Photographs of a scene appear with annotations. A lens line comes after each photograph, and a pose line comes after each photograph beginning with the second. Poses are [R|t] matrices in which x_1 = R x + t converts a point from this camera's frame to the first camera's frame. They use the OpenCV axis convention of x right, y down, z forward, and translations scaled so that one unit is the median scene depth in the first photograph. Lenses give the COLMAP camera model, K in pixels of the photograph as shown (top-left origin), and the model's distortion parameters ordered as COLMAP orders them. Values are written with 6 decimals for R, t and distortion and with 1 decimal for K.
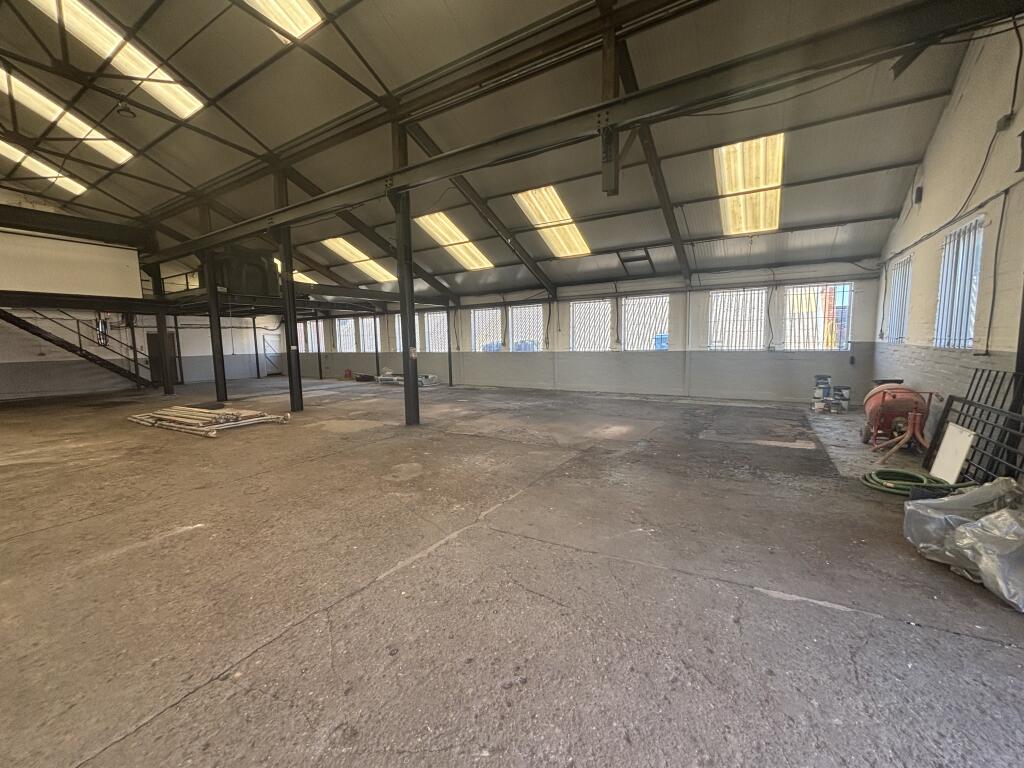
lens RADIAL K [[410.9, 0, 512.0], [0, 410.9, 384.0], [0, 0, 1]] dist [0.000886, -0.000710]
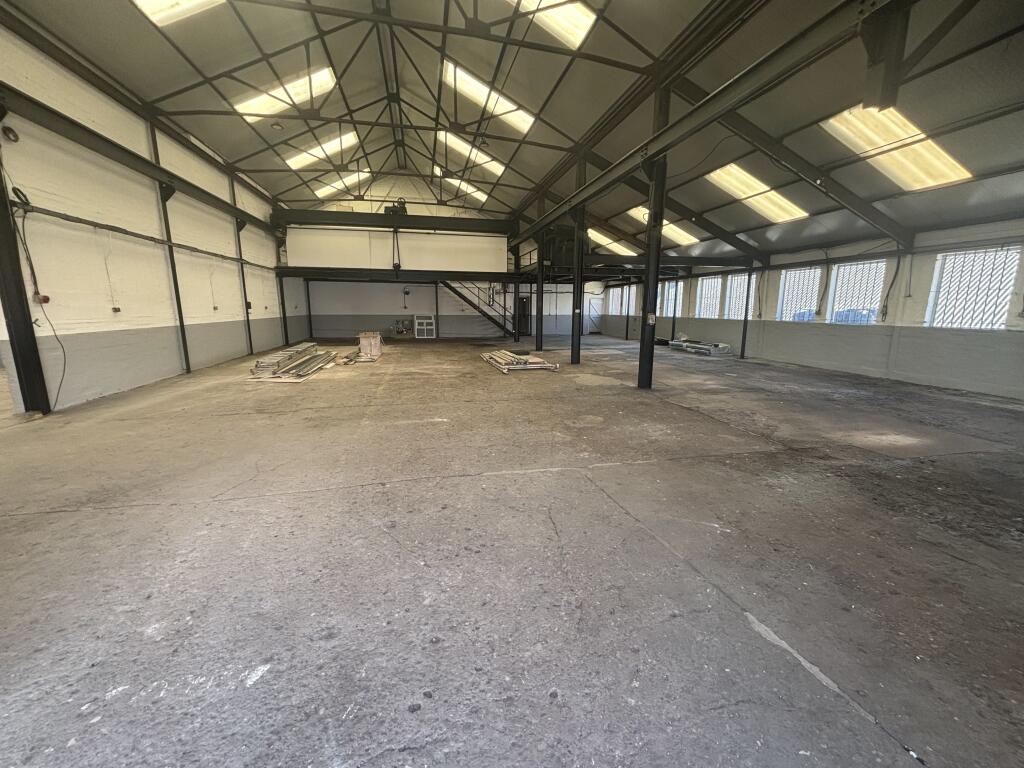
lens RADIAL K [[410.9, 0, 512.0], [0, 410.9, 384.0], [0, 0, 1]] dist [0.000886, -0.000710]
pose [[0.698362, 0.153092, -0.699180, 0.195136], [-0.091064, 0.987923, 0.125358, -0.009578], [0.709928, -0.023875, 0.703870, 0.015413]]
